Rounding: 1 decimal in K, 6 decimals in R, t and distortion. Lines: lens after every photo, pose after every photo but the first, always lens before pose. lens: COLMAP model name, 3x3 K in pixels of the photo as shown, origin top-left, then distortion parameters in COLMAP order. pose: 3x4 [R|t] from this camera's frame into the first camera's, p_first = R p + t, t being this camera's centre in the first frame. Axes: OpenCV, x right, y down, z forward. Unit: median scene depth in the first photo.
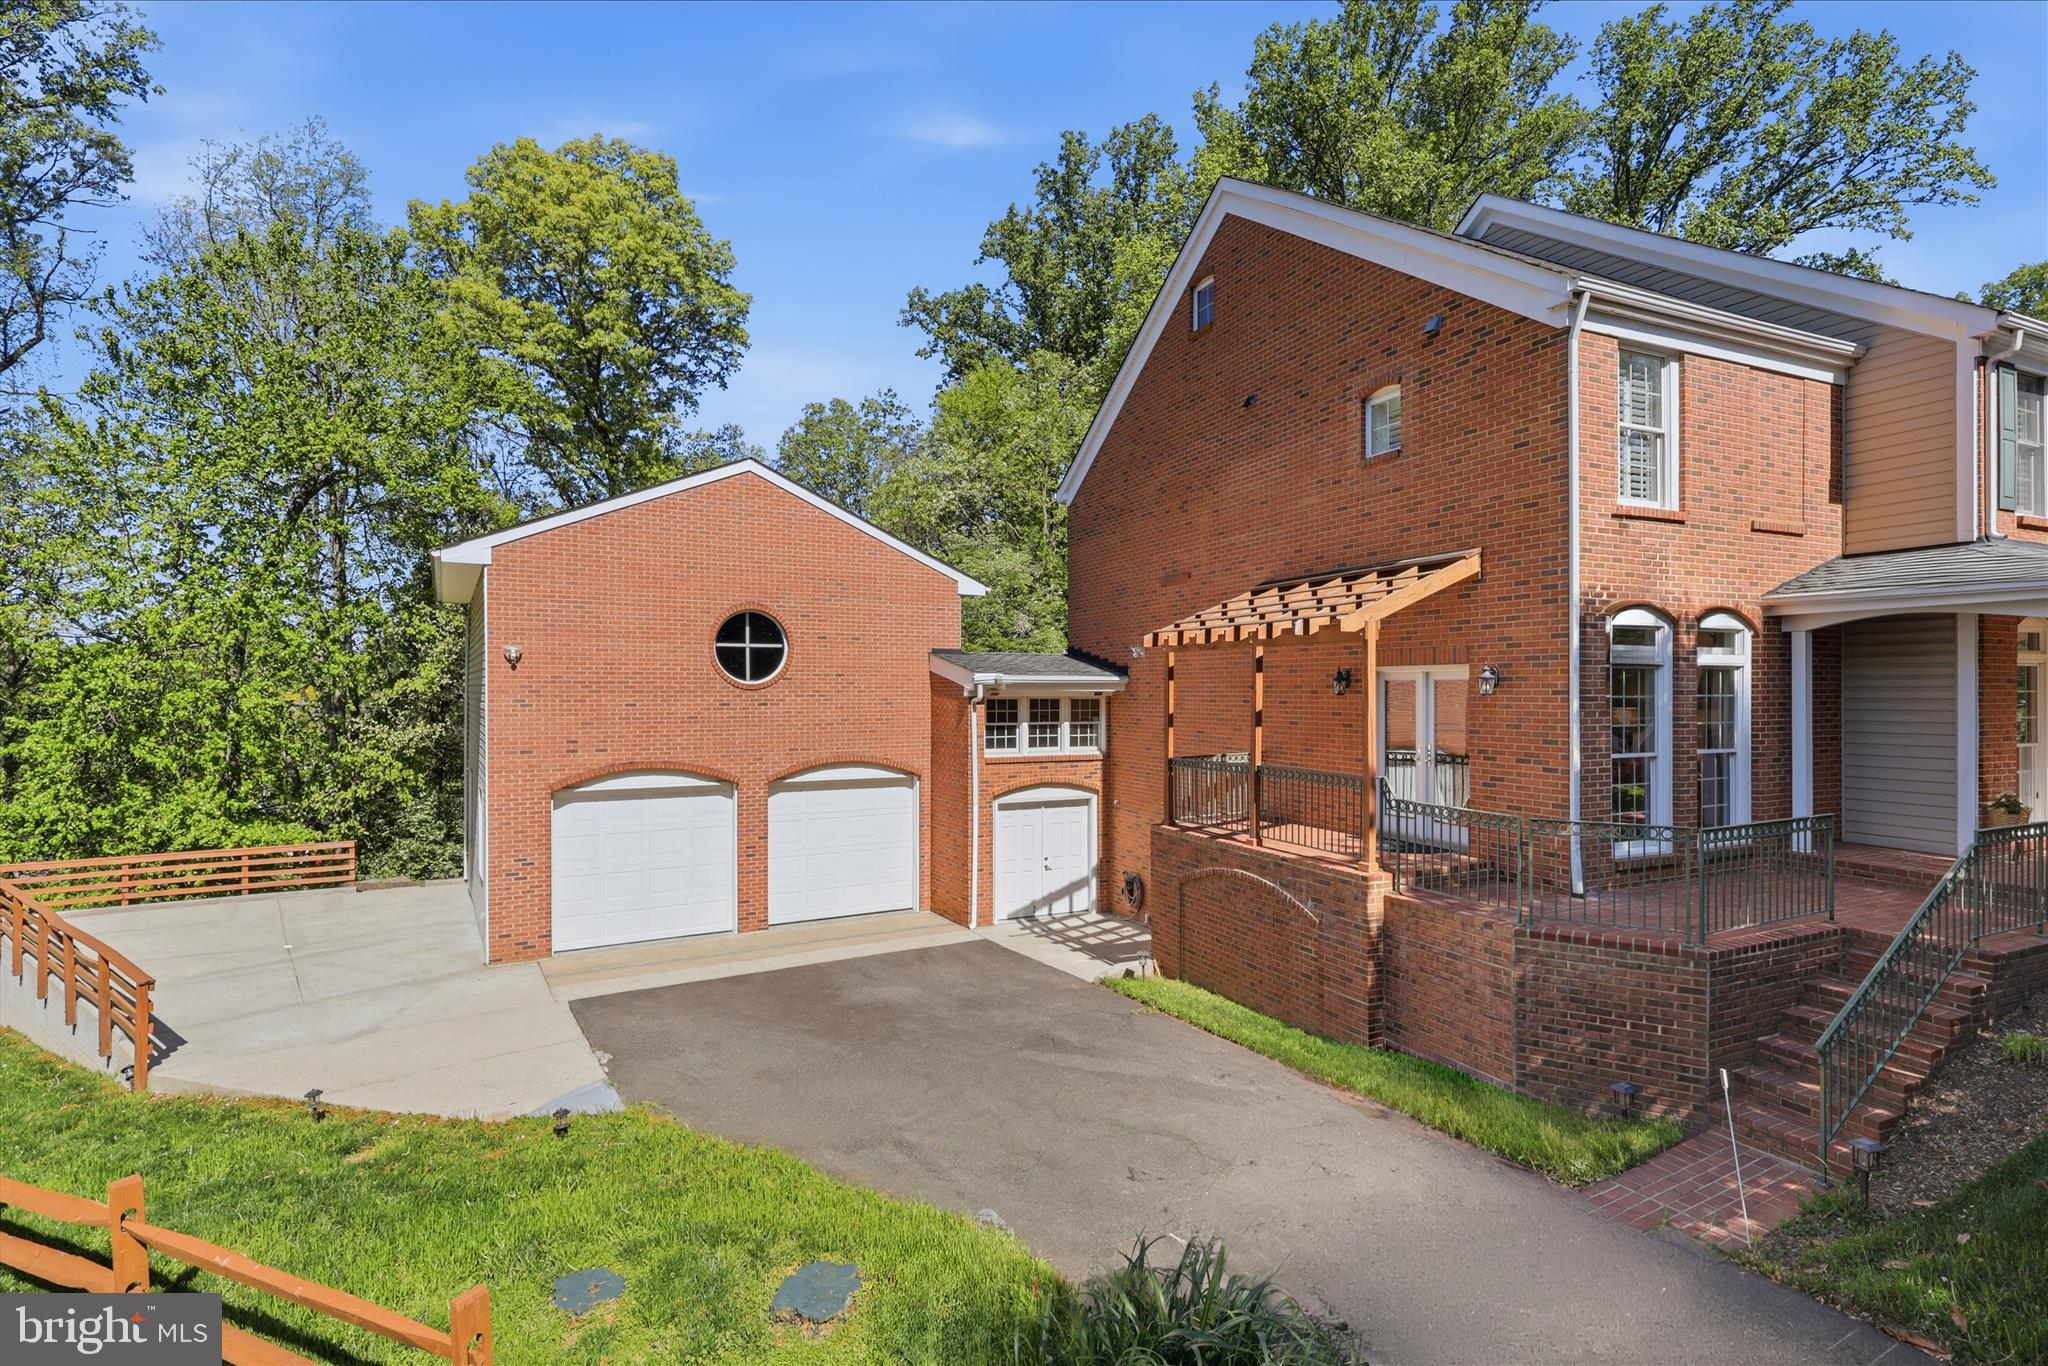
lens RADIAL K [[958.3, 0, 1024.2], [0, 958.3, 674.2], [0, 0, 1]] dist [0.002781, 0.000505]
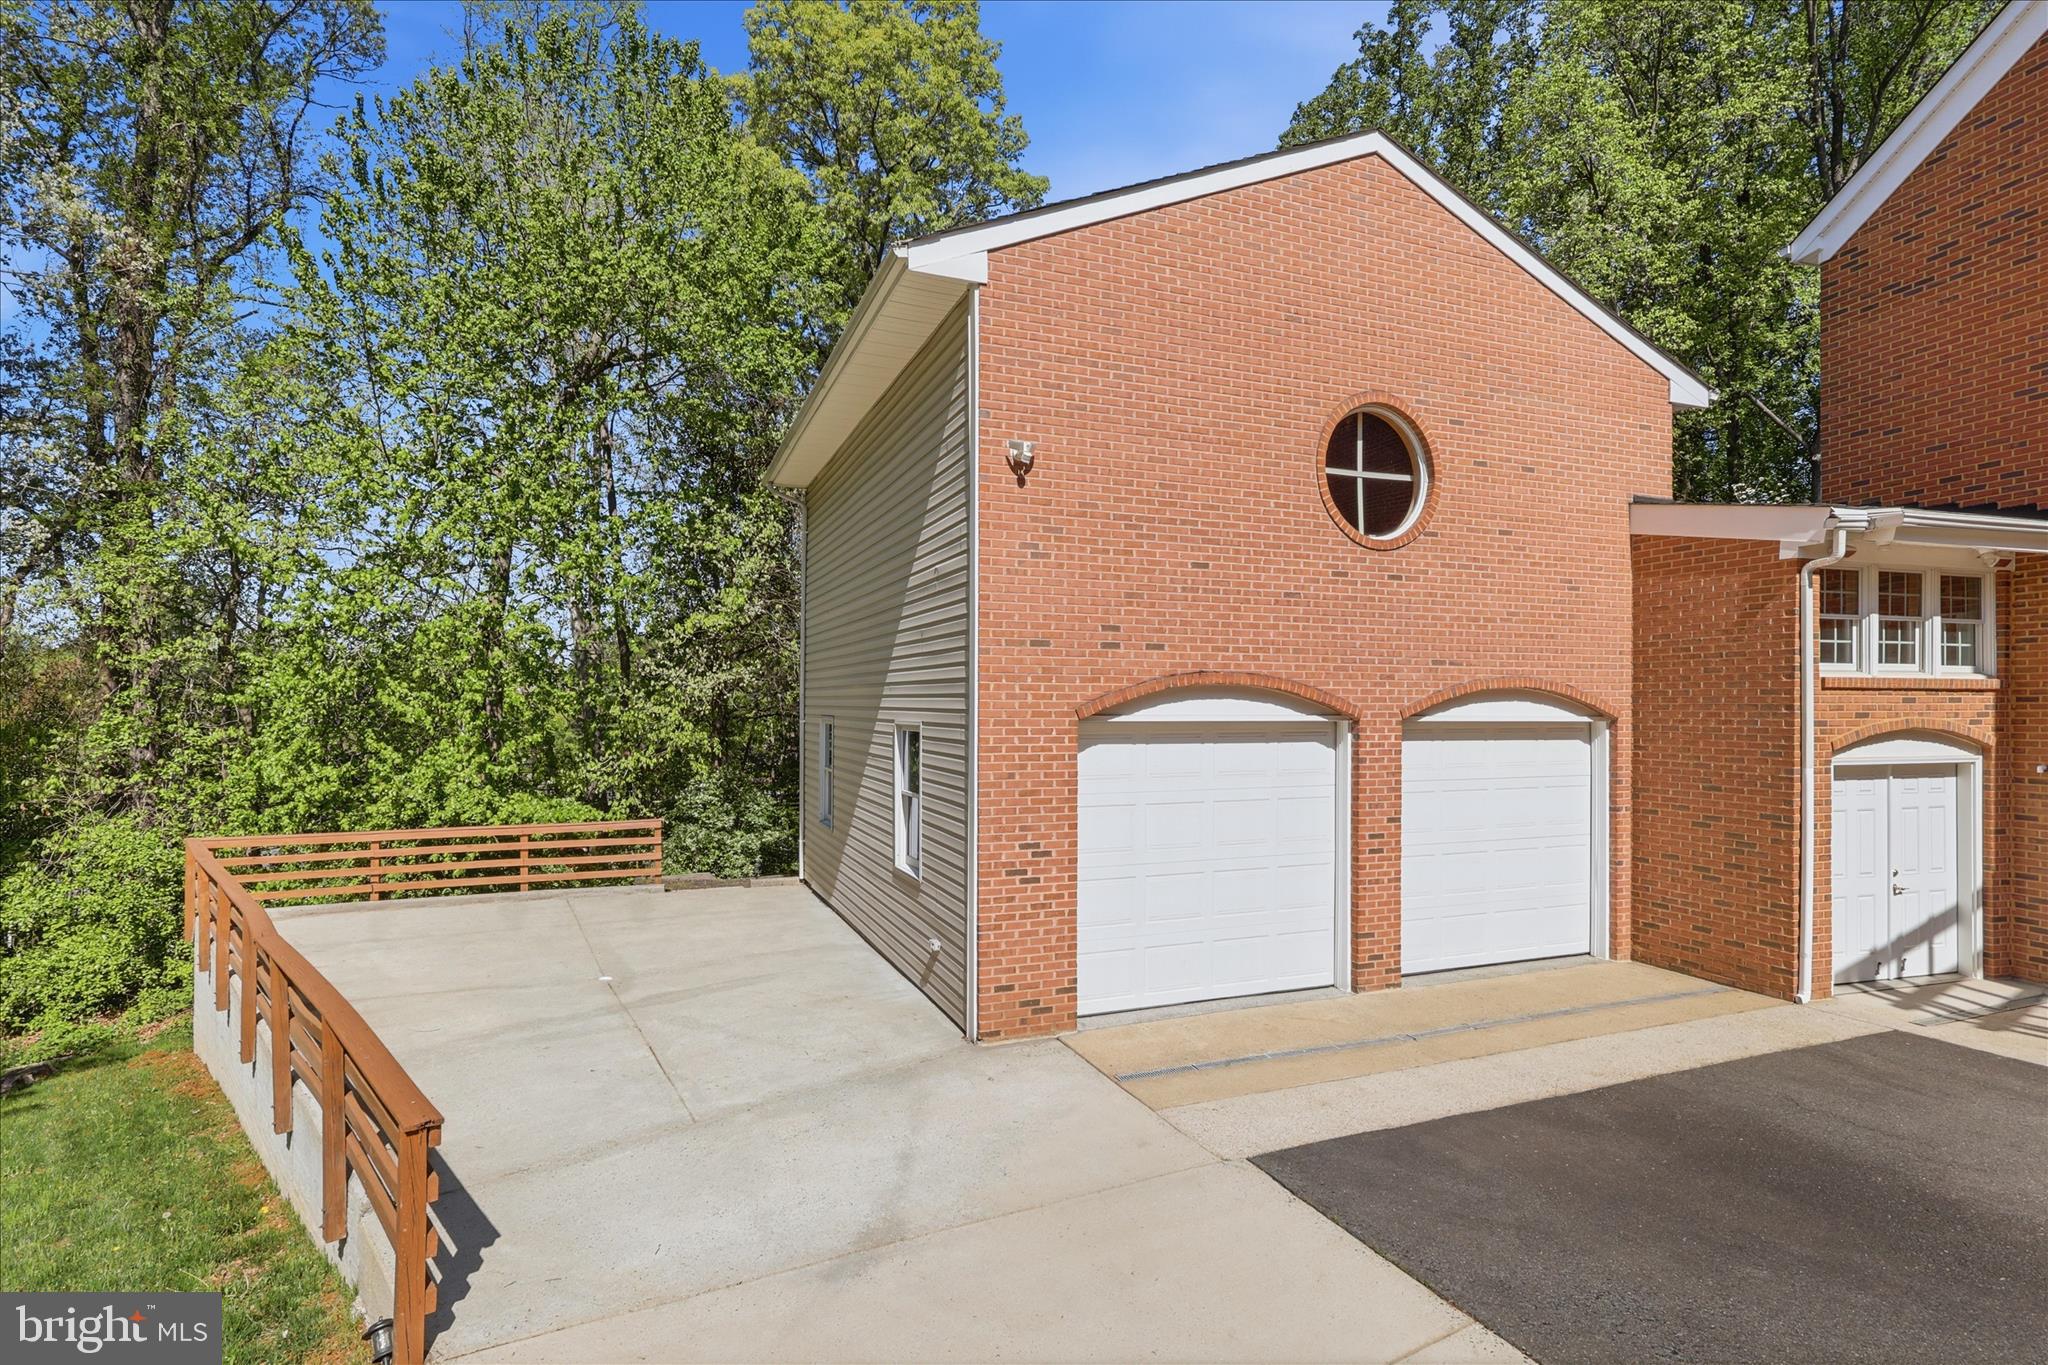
lens RADIAL K [[950.2, 0, 1029.9], [0, 950.2, 687.1], [0, 0, 1]] dist [-0.002881, -0.000894]
pose [[0.989260, -0.000057, -0.146167, -0.373365], [-0.000312, 0.999997, -0.002496, 0.089308], [0.146166, 0.002515, 0.989257, 0.399437]]
